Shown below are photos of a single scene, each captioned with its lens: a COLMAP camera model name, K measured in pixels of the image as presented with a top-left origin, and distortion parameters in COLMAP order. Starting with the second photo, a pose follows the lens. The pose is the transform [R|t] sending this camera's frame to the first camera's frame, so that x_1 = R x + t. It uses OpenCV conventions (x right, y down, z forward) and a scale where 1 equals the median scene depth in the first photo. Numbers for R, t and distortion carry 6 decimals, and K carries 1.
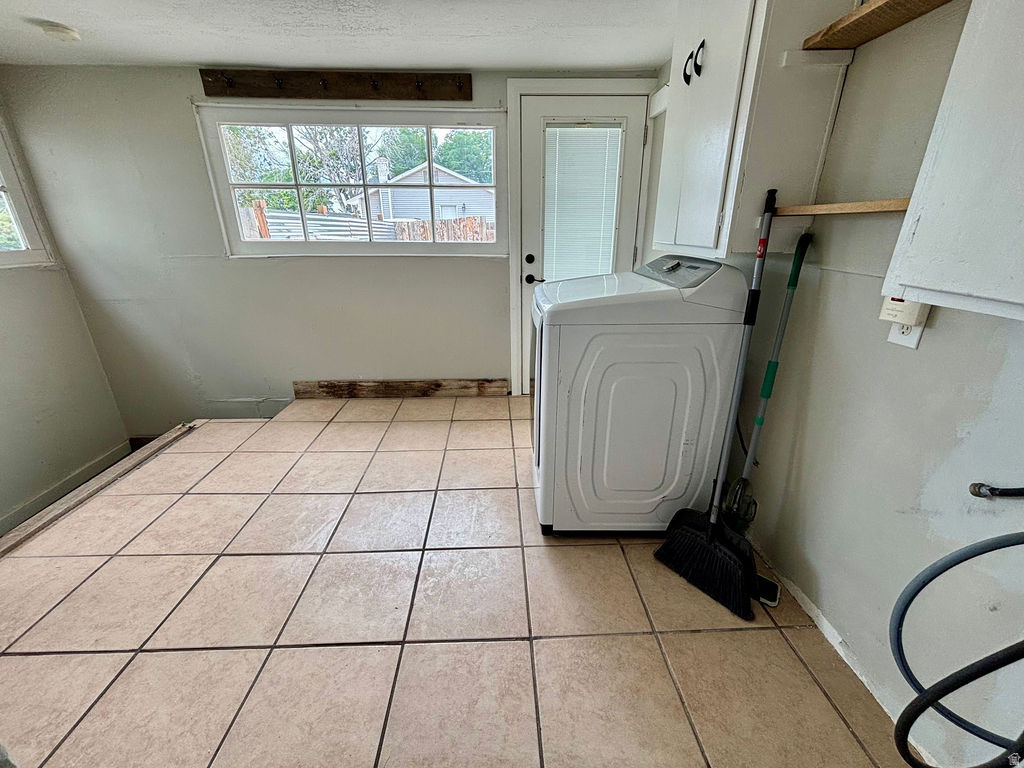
lens RADIAL K [[418.2, 0, 507.5], [0, 418.2, 379.9], [0, 0, 1]] dist [0.003301, 0.000076]
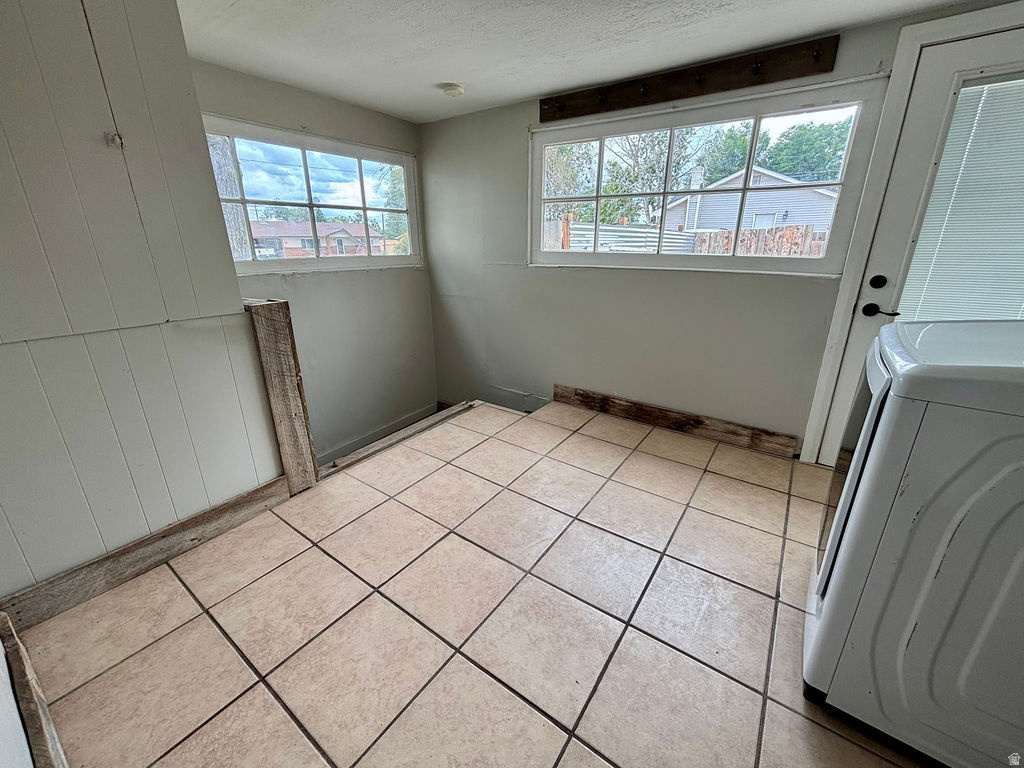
lens RADIAL K [[410.9, 0, 510.1], [0, 410.9, 383.4], [0, 0, 1]] dist [0.001118, -0.000124]
pose [[0.794497, 0.200524, -0.573205, -0.007840], [-0.206314, 0.976894, 0.055782, -0.035123], [0.571147, 0.073942, 0.817511, 0.096985]]
